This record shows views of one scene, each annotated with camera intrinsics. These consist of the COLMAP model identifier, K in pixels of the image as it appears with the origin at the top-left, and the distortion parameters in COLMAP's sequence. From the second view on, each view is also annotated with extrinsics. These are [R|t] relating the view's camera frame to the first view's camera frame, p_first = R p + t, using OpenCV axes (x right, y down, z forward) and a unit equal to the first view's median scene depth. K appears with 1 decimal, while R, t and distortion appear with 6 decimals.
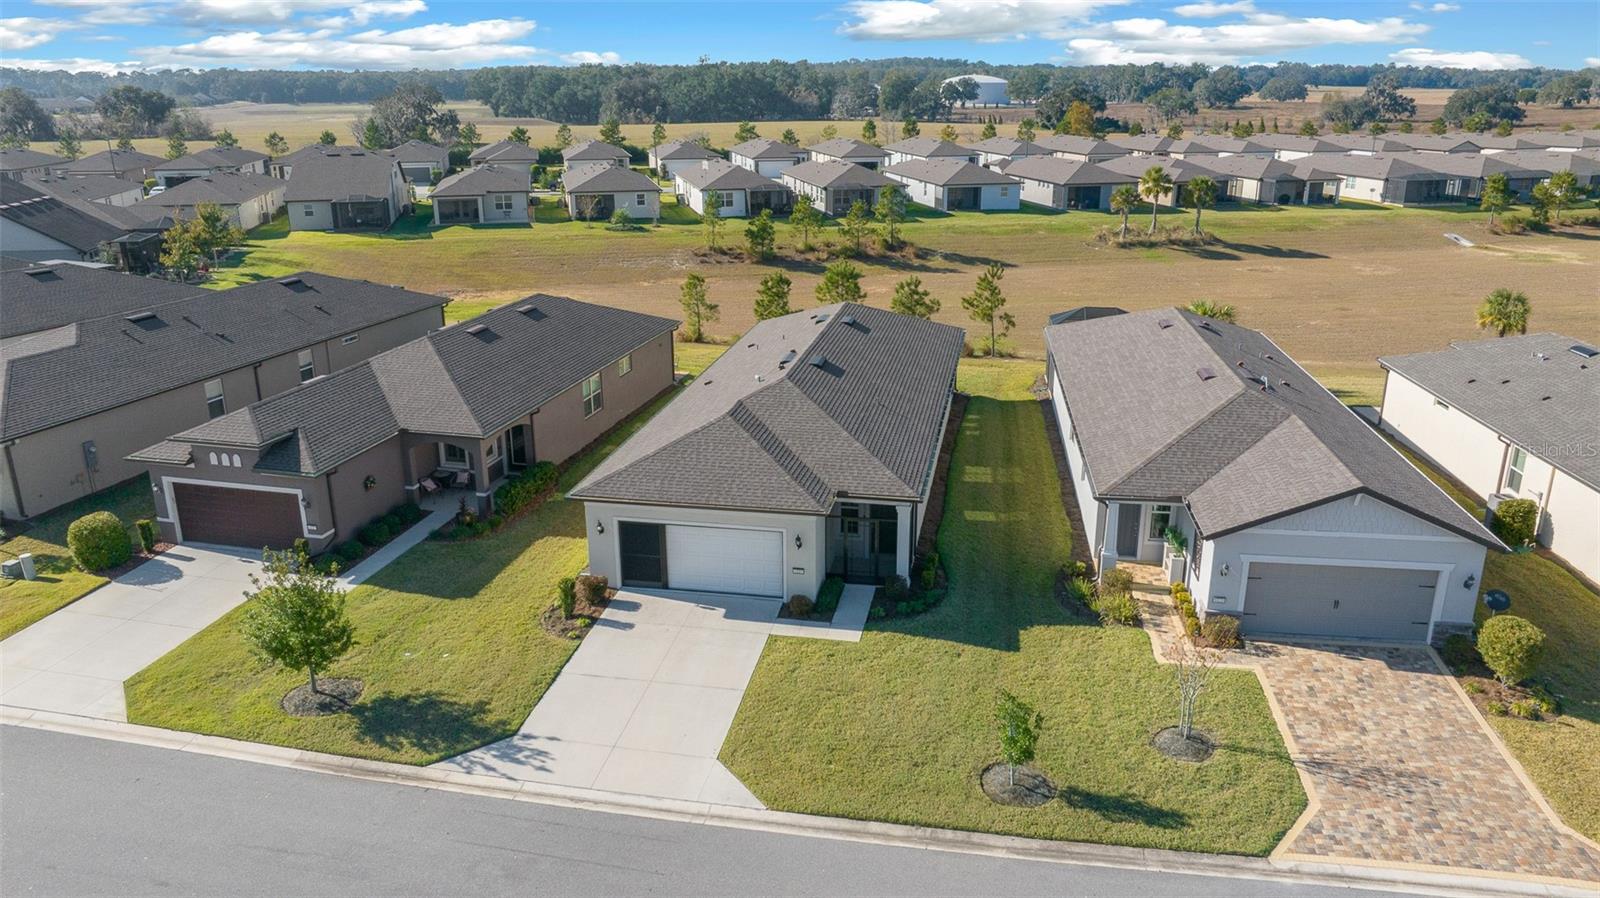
lens RADIAL K [[1111.9, 0, 800.0], [0, 1111.9, 449.0], [0, 0, 1]] dist [-0.024575, 0.020163]
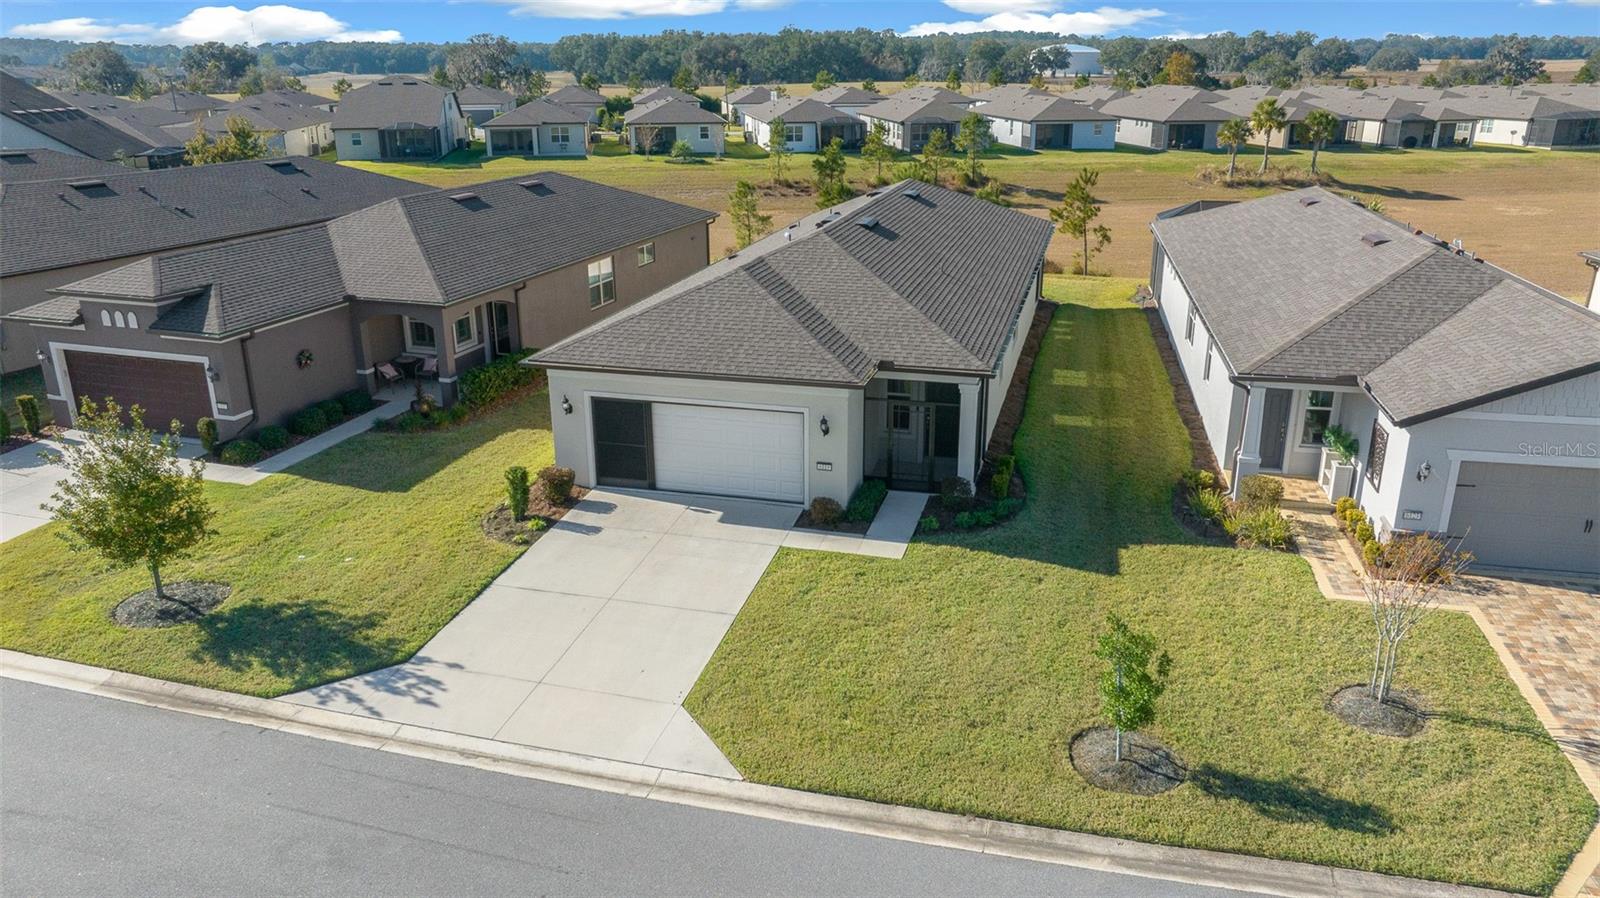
lens RADIAL K [[1110.5, 0, 800.0], [0, 1110.5, 449.0], [0, 0, 1]] dist [-0.047231, 0.056098]
pose [[0.997208, 0.022985, -0.071050, 0.033958], [-0.021740, 0.999597, 0.018242, 0.082822], [0.071440, -0.016646, 0.997306, 0.251509]]
